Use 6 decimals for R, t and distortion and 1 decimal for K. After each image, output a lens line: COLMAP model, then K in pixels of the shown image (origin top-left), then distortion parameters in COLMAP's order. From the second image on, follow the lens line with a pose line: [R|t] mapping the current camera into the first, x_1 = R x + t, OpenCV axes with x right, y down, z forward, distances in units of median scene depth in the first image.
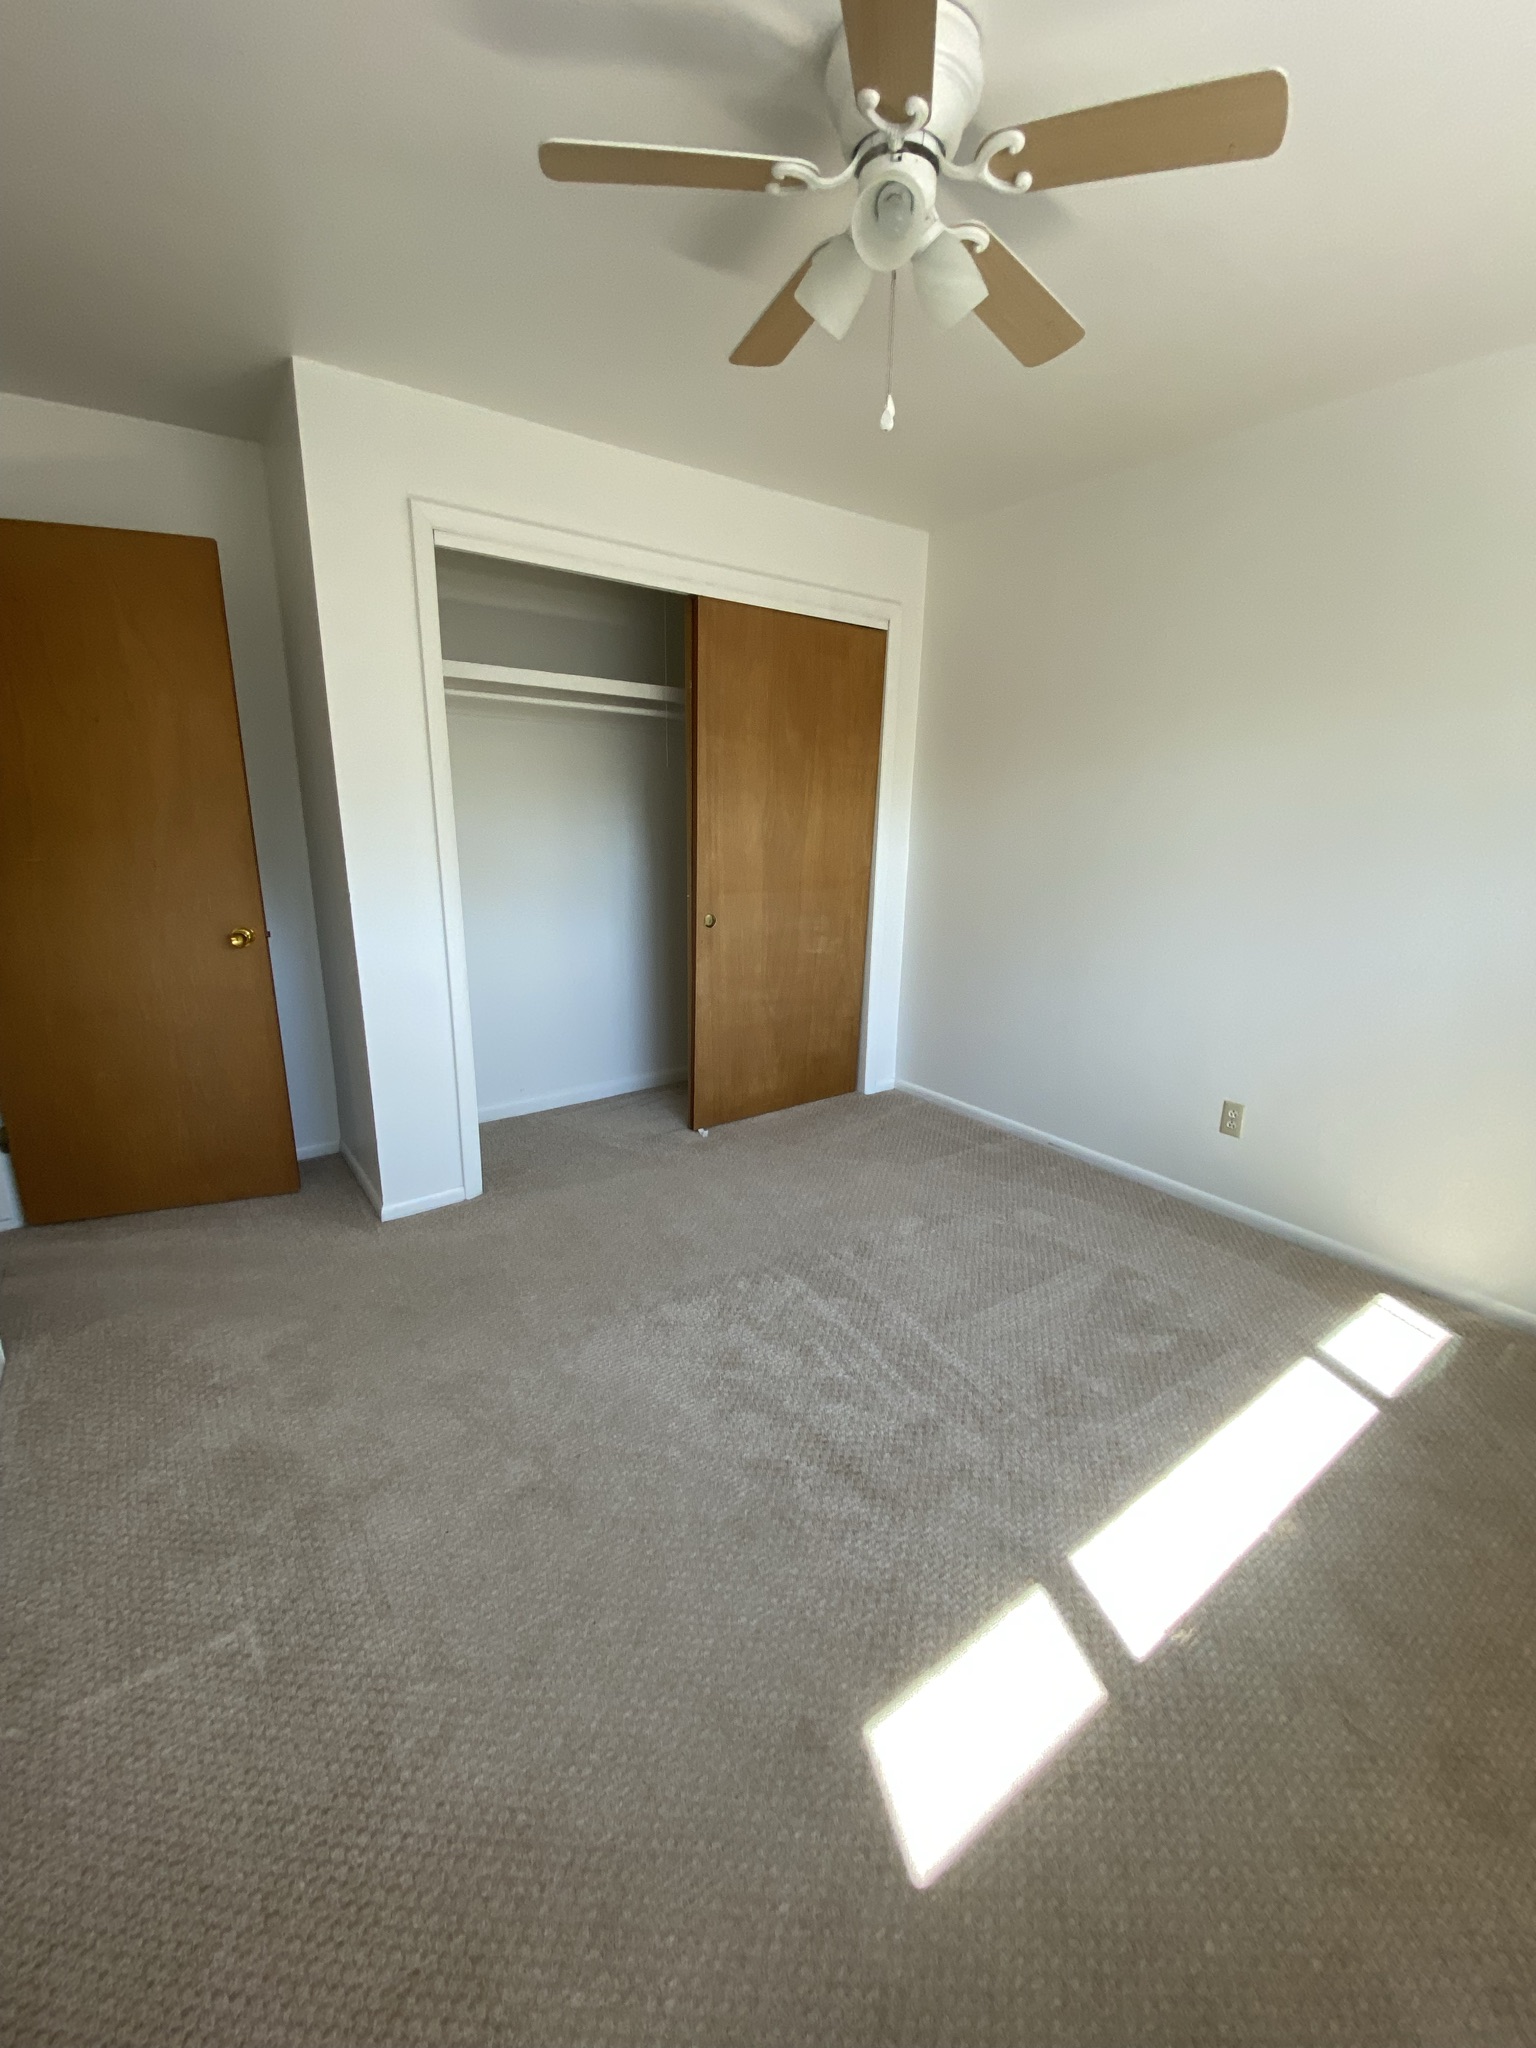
lens RADIAL K [[845.5, 0, 772.4], [0, 845.5, 1017.2], [0, 0, 1]] dist [0.039817, -0.024668]
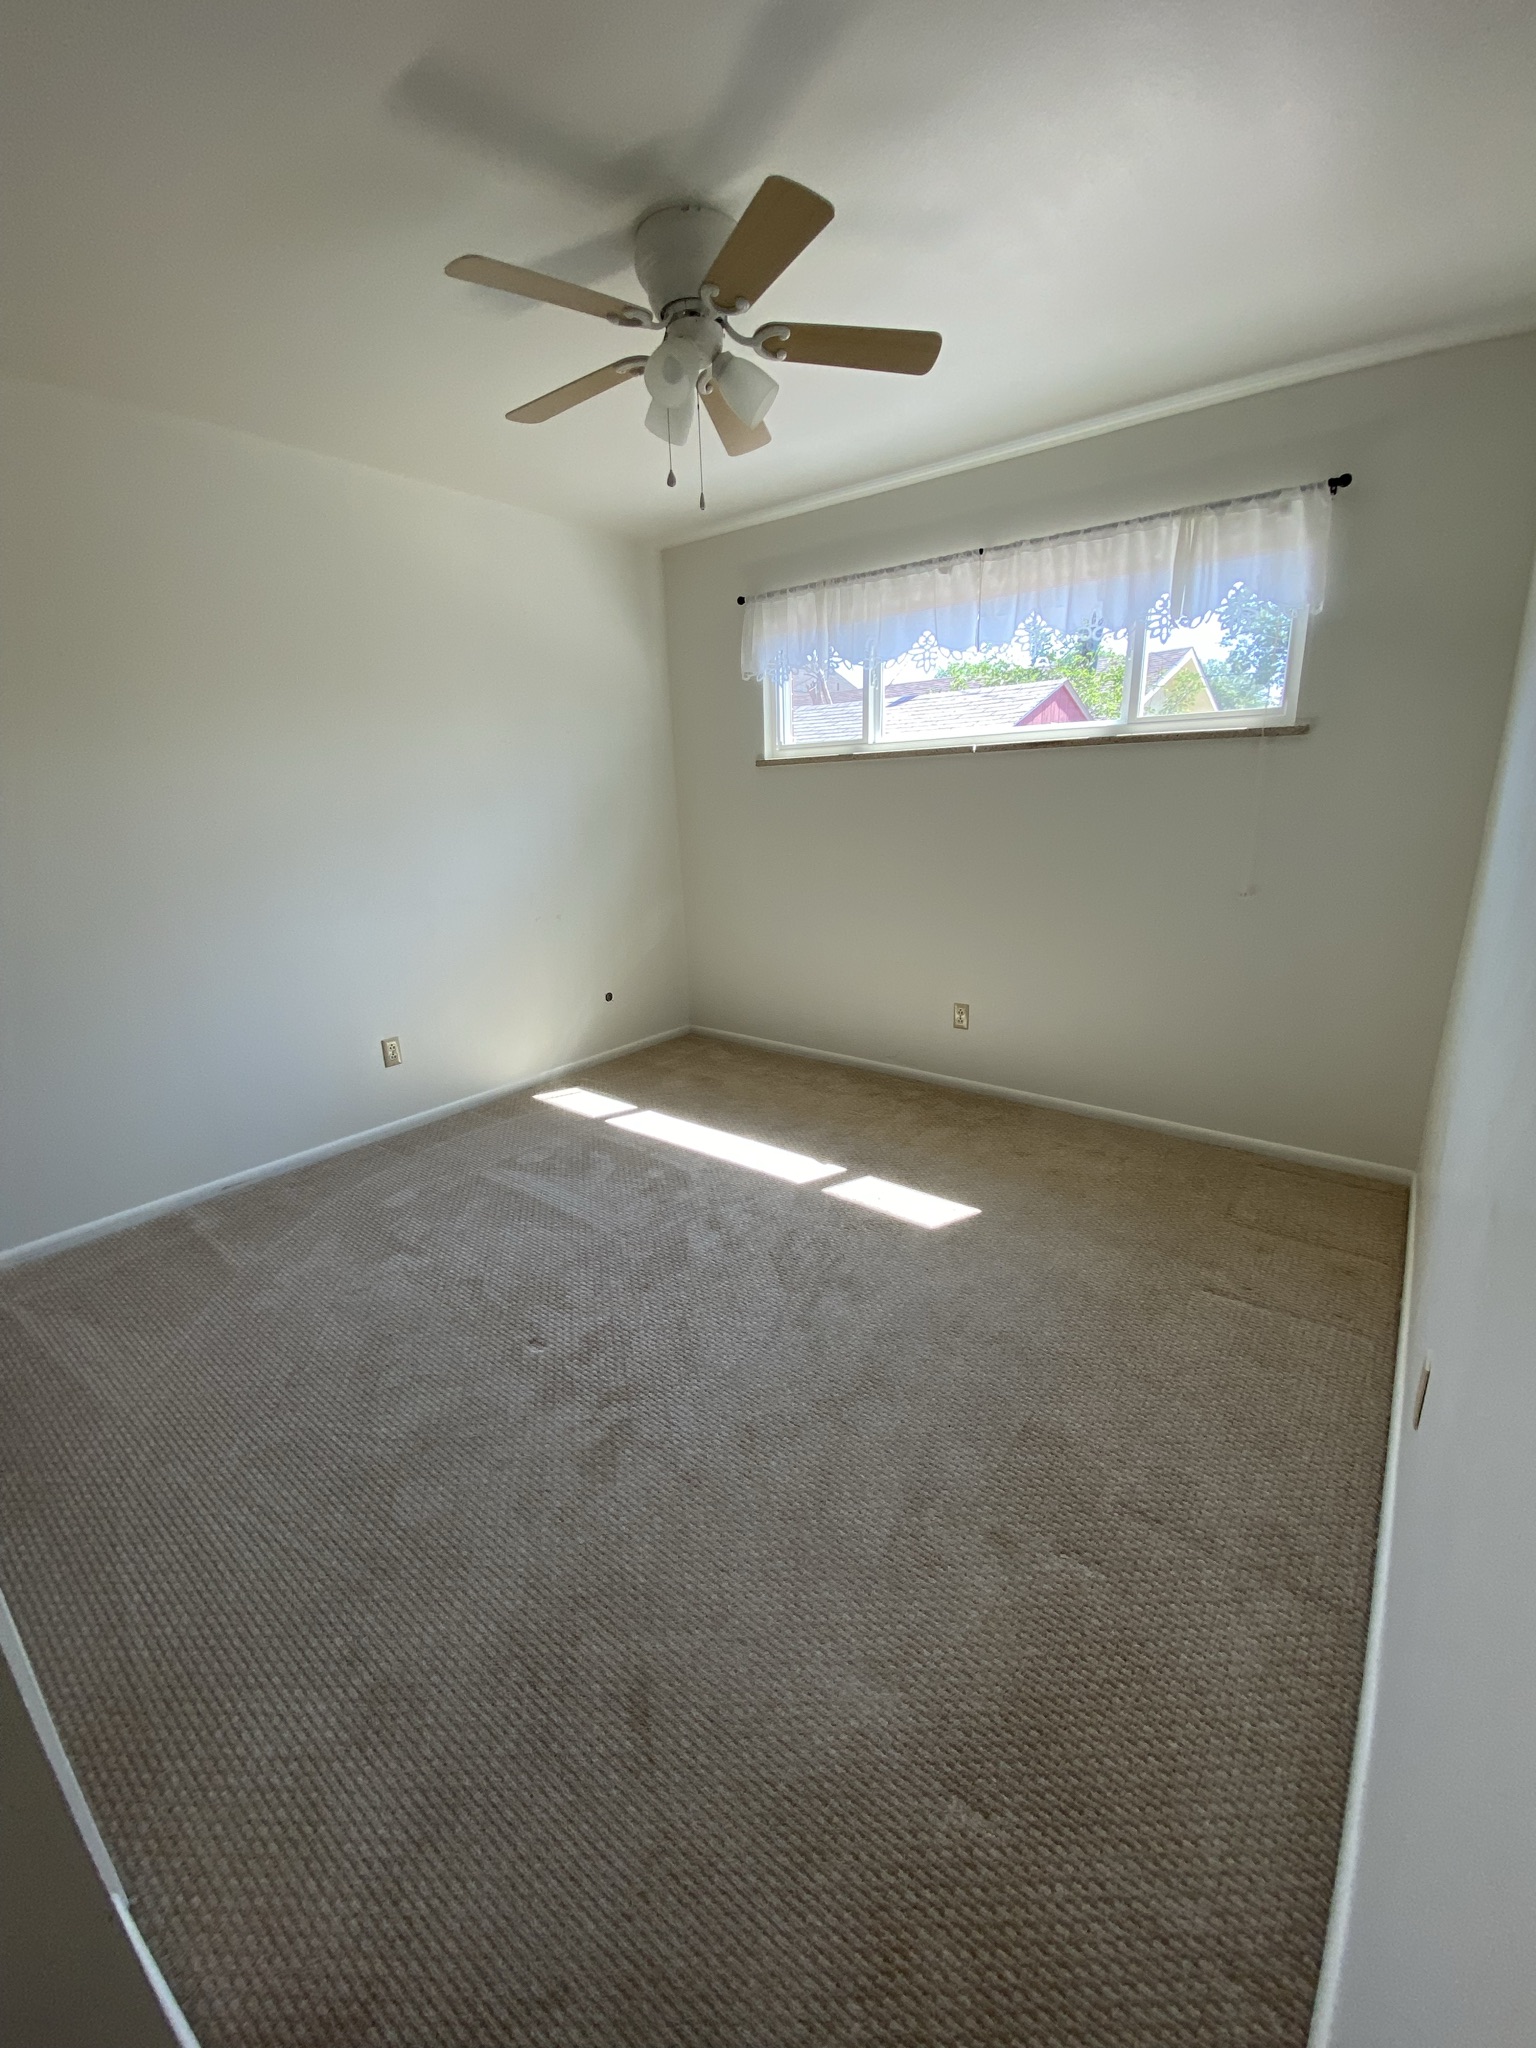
lens RADIAL K [[845.5, 0, 772.4], [0, 845.5, 1017.2], [0, 0, 1]] dist [0.039817, -0.024668]
pose [[-0.269642, -0.275119, 0.922823, -0.890872], [0.249891, 0.905498, 0.342970, -0.259616], [-0.929972, 0.323084, -0.175410, 0.874645]]
